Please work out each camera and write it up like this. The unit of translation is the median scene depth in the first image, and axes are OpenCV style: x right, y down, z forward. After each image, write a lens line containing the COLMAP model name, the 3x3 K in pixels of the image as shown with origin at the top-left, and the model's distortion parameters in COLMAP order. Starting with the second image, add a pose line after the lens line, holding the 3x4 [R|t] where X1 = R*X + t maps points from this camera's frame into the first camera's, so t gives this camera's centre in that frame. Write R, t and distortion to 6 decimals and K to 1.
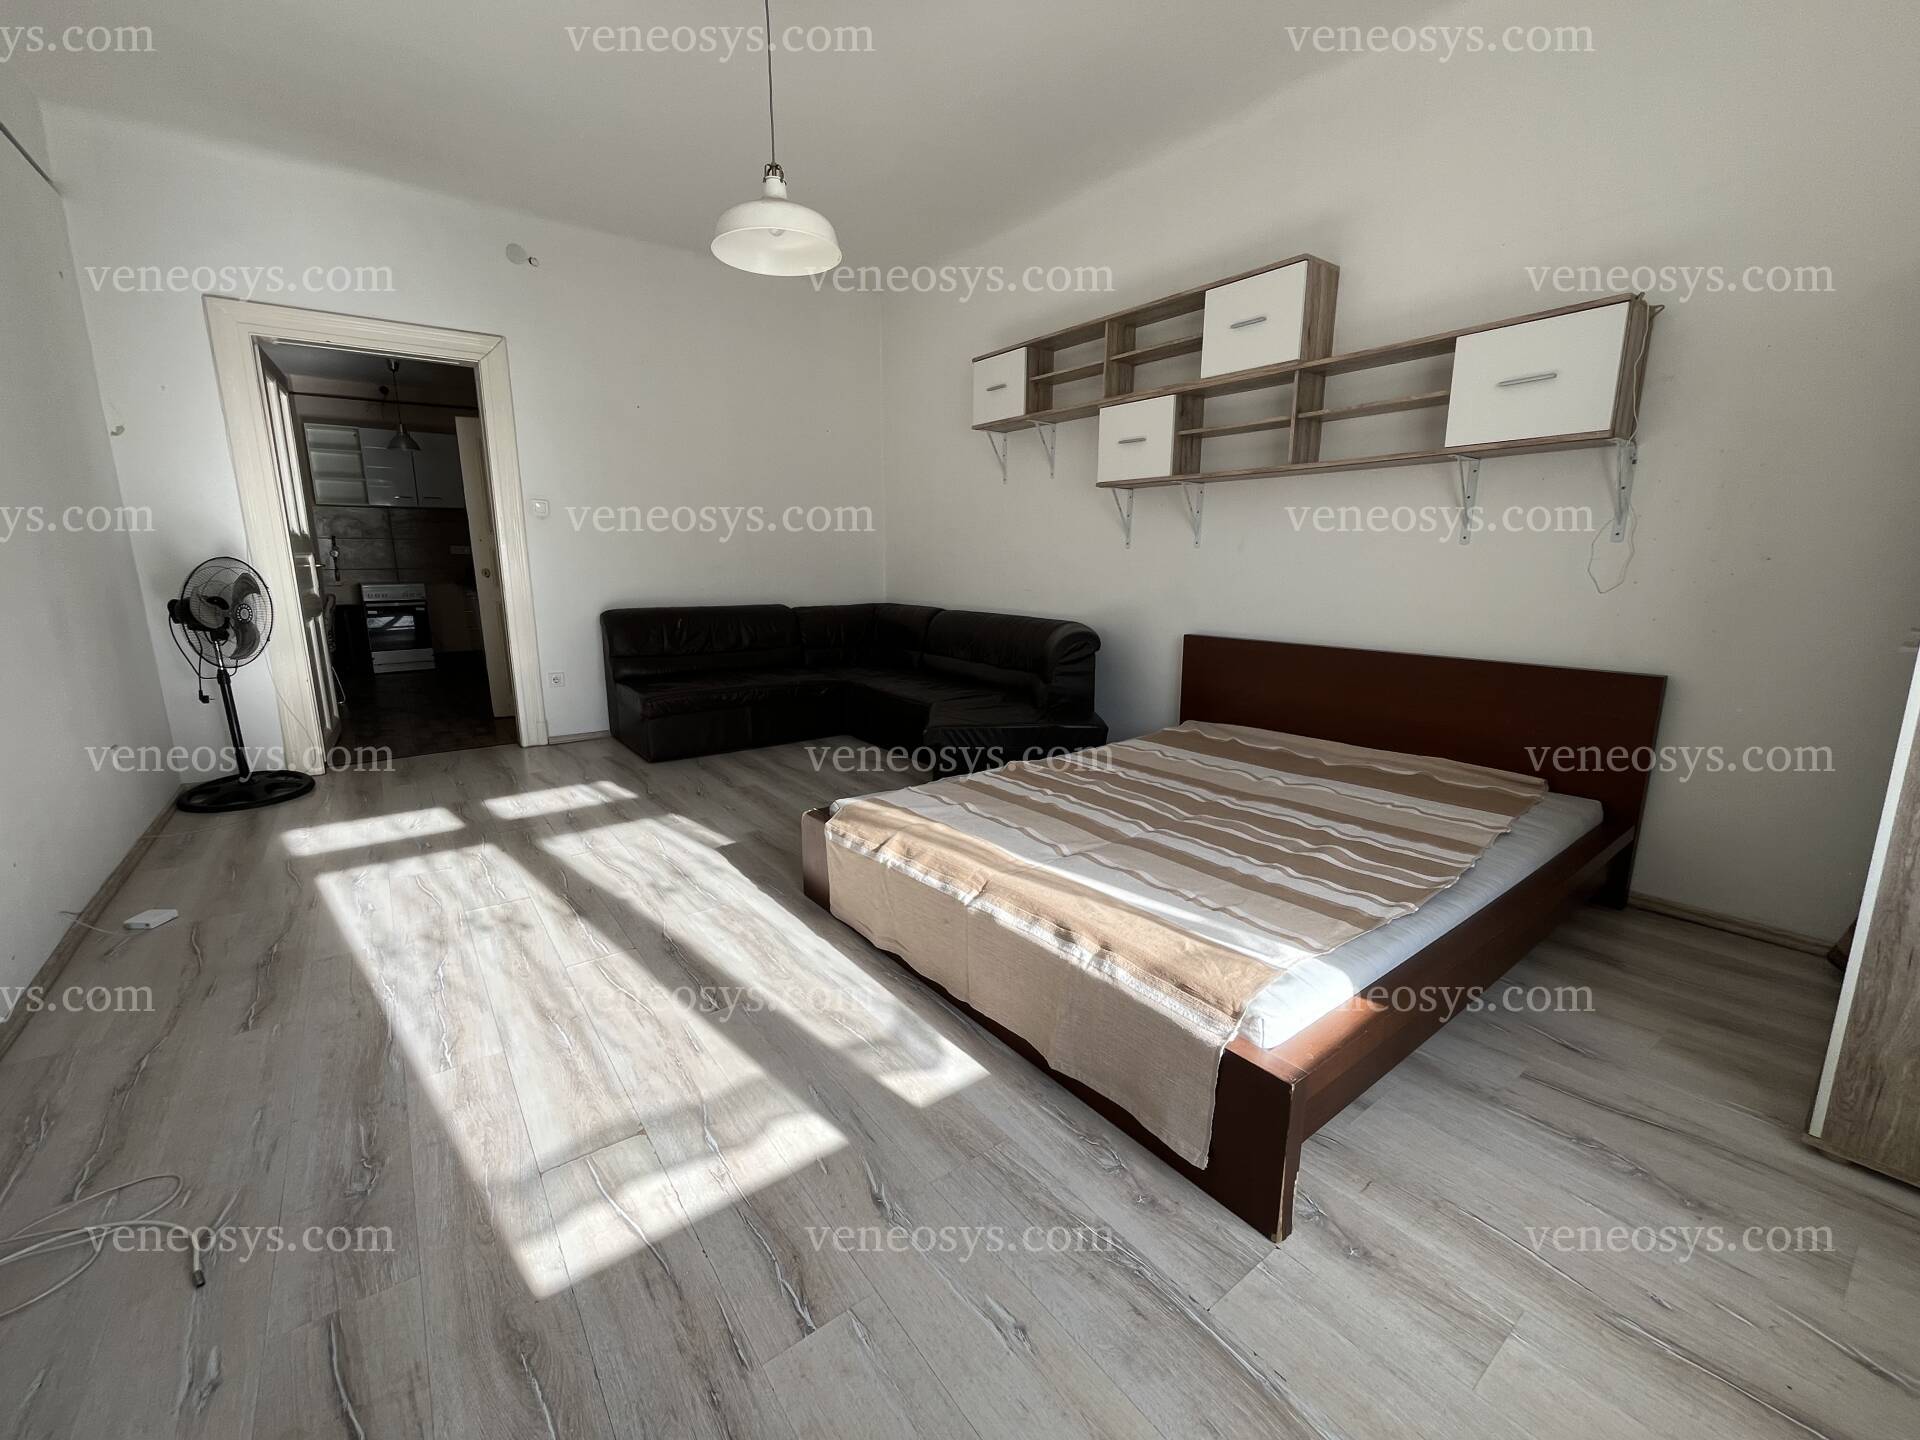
lens RADIAL K [[776.0, 0, 951.0], [0, 776.0, 719.1], [0, 0, 1]] dist [0.000390, 0.000101]
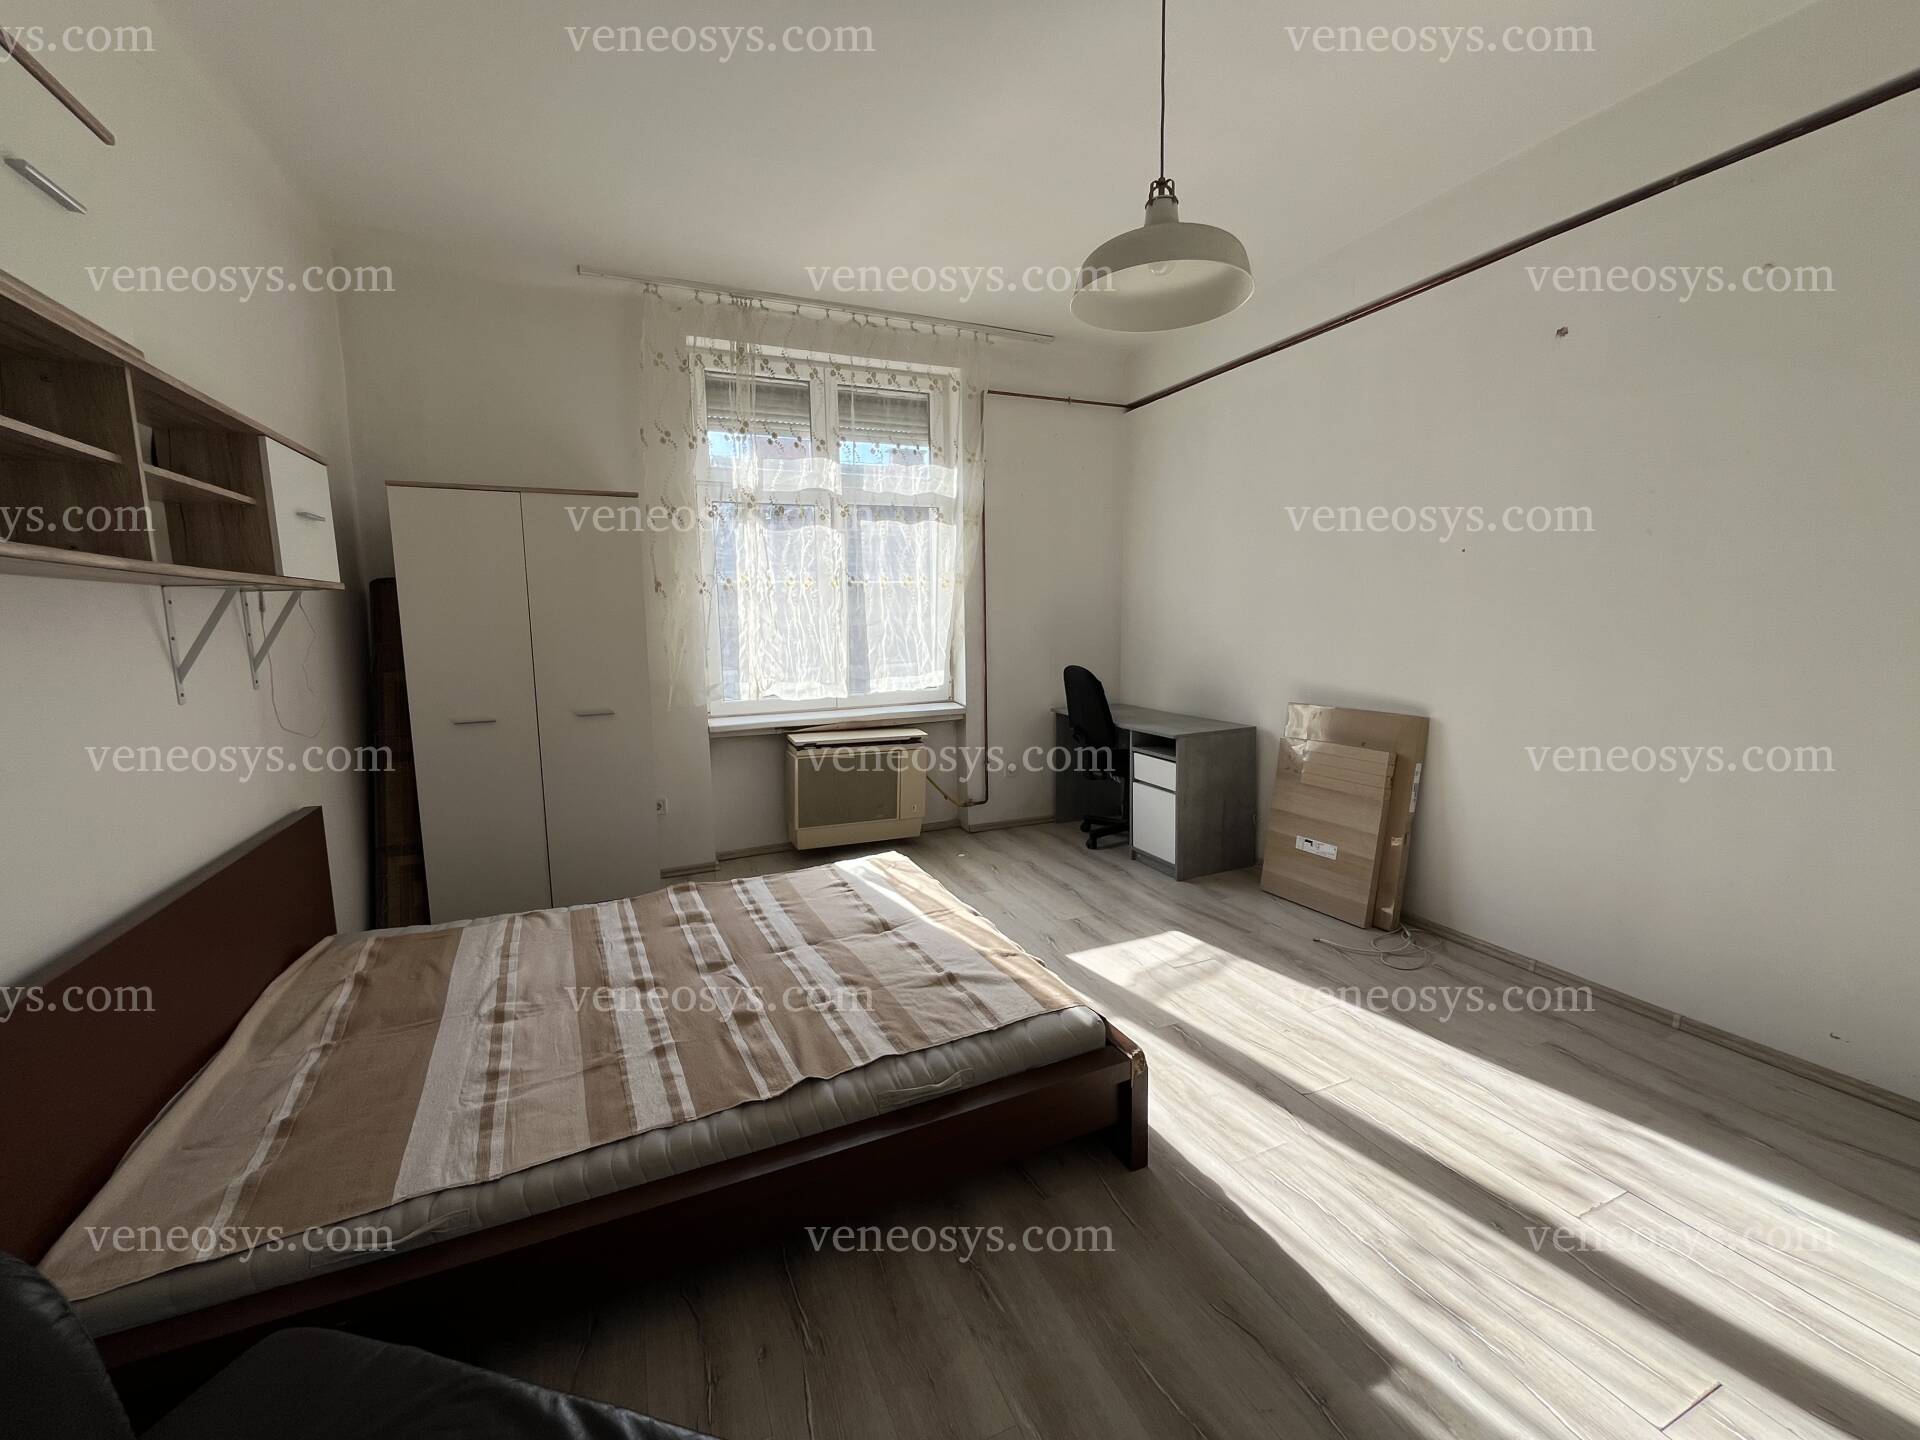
lens RADIAL K [[776.0, 0, 951.0], [0, 776.0, 719.1], [0, 0, 1]] dist [0.000390, 0.000101]
pose [[-0.974432, -0.009696, 0.224474, -0.167335], [0.066557, 0.941772, 0.329598, -0.417266], [-0.214599, 0.336111, -0.917048, 1.570826]]
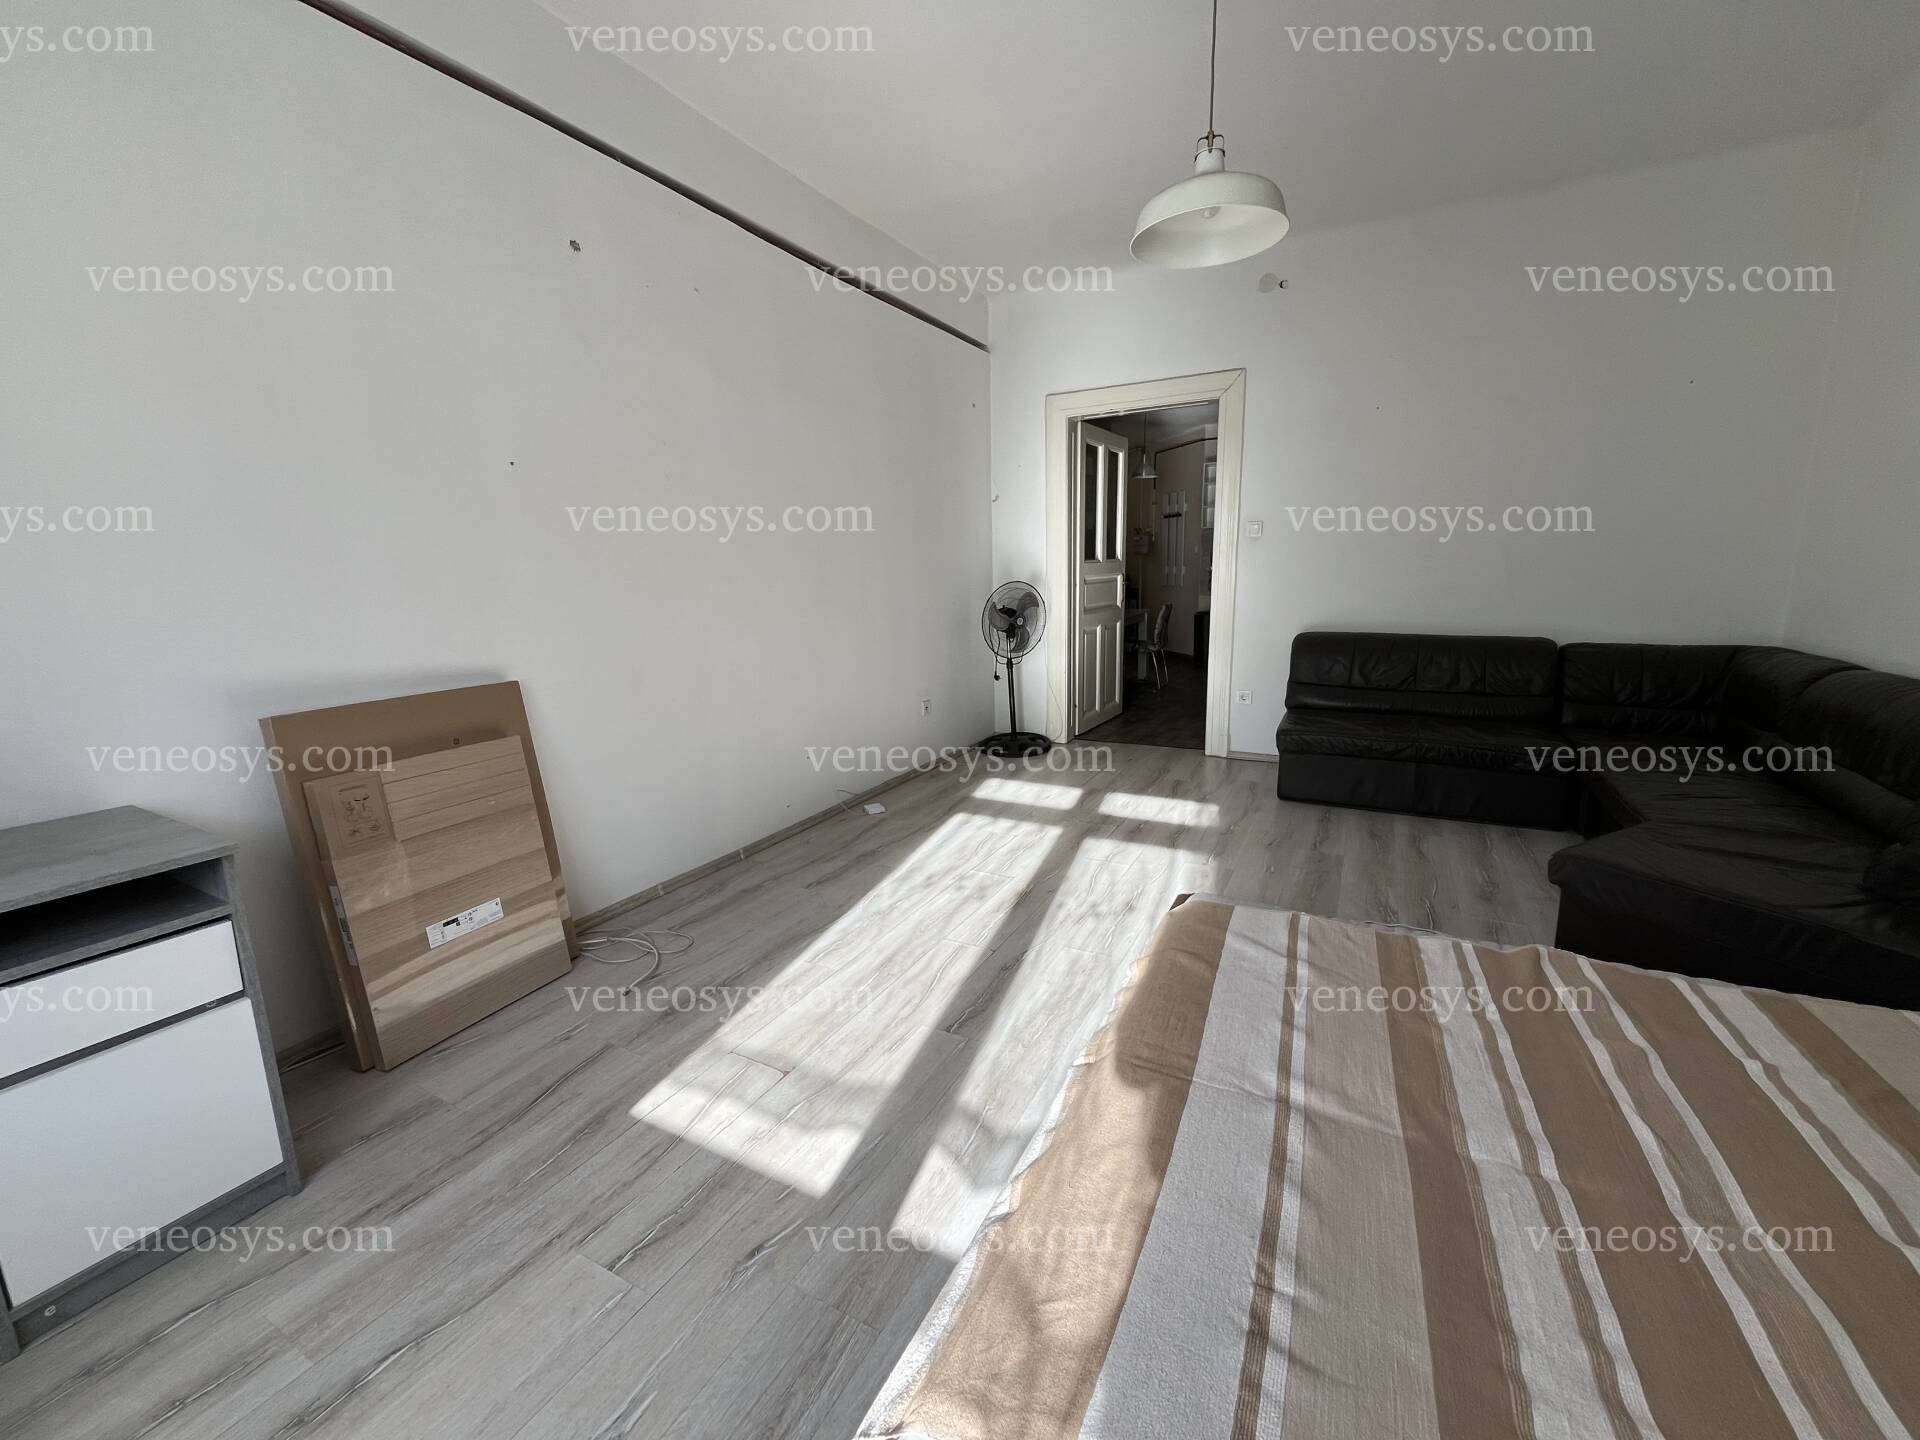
lens RADIAL K [[779.1, 0, 953.7], [0, 779.1, 718.2], [0, 0, 1]] dist [-0.001141, -0.000108]
pose [[0.426647, 0.161643, -0.889856, 0.426275], [-0.164918, 0.981308, 0.099184, -0.109596], [0.889255, 0.104437, 0.445330, 0.371061]]
